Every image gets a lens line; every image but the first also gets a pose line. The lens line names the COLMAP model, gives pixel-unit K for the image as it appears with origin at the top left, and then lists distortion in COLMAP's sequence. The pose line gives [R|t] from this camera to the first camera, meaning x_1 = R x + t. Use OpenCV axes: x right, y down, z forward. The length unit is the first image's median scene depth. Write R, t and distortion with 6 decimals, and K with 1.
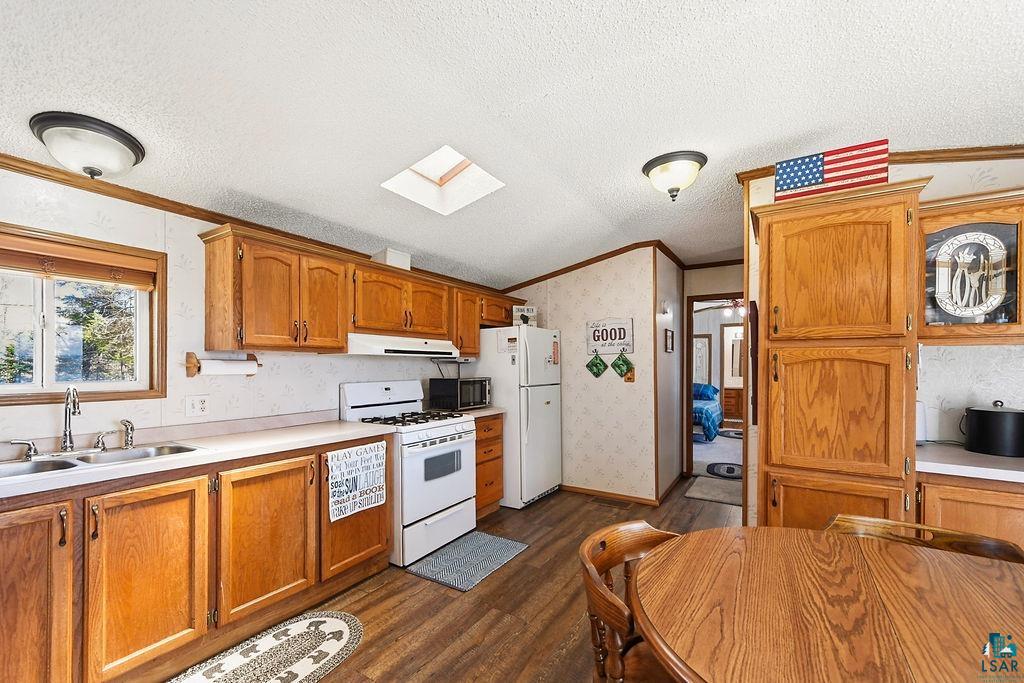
lens RADIAL K [[418.4, 0, 510.3], [0, 418.4, 364.9], [0, 0, 1]] dist [0.000765, 0.000036]
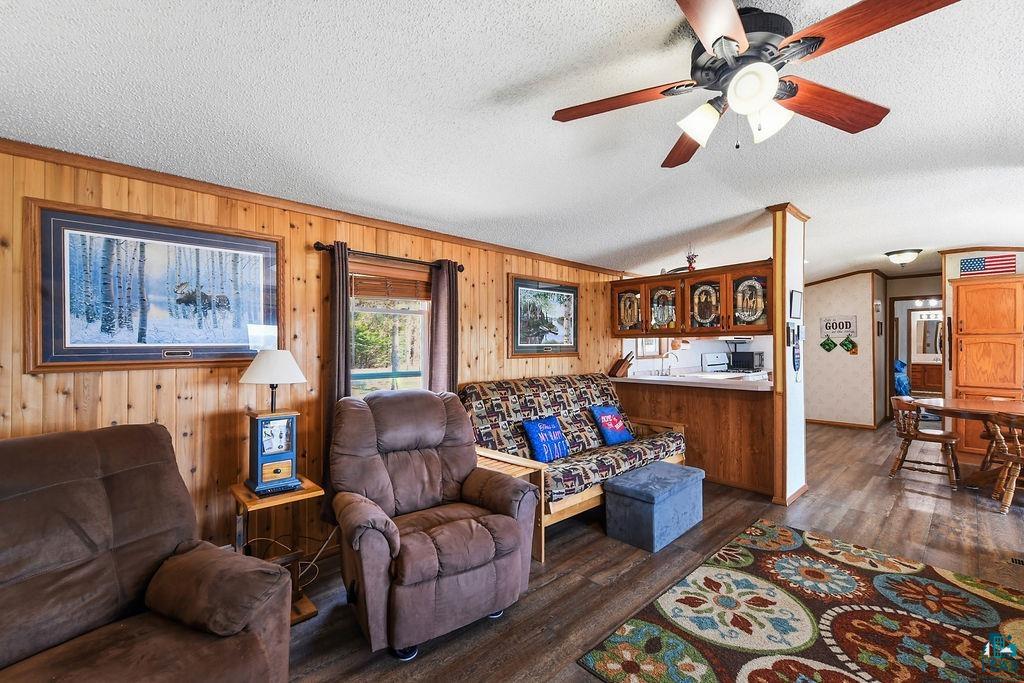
lens RADIAL K [[427.6, 0, 512.0], [0, 427.6, 344.0], [0, 0, 1]] dist [0.000901, 0.000287]
pose [[0.968080, -0.004119, -0.250608, -0.907481], [0.004569, 0.999989, 0.001213, -0.013224], [0.250600, -0.002319, 0.968088, -1.474564]]
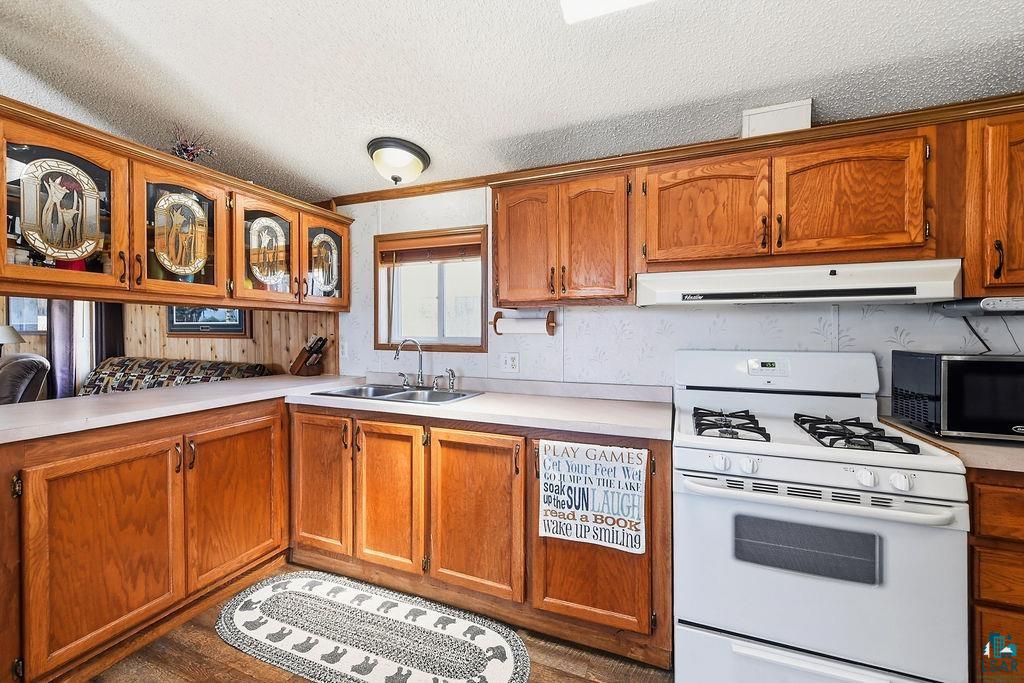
lens RADIAL K [[414.4, 0, 511.3], [0, 414.4, 332.9], [0, 0, 1]] dist [0.001289, 0.000001]
pose [[0.178156, 0.009804, -0.983953, 0.254175], [0.002876, 0.999941, 0.010484, 0.011683], [0.983998, -0.004698, 0.178117, 0.762165]]
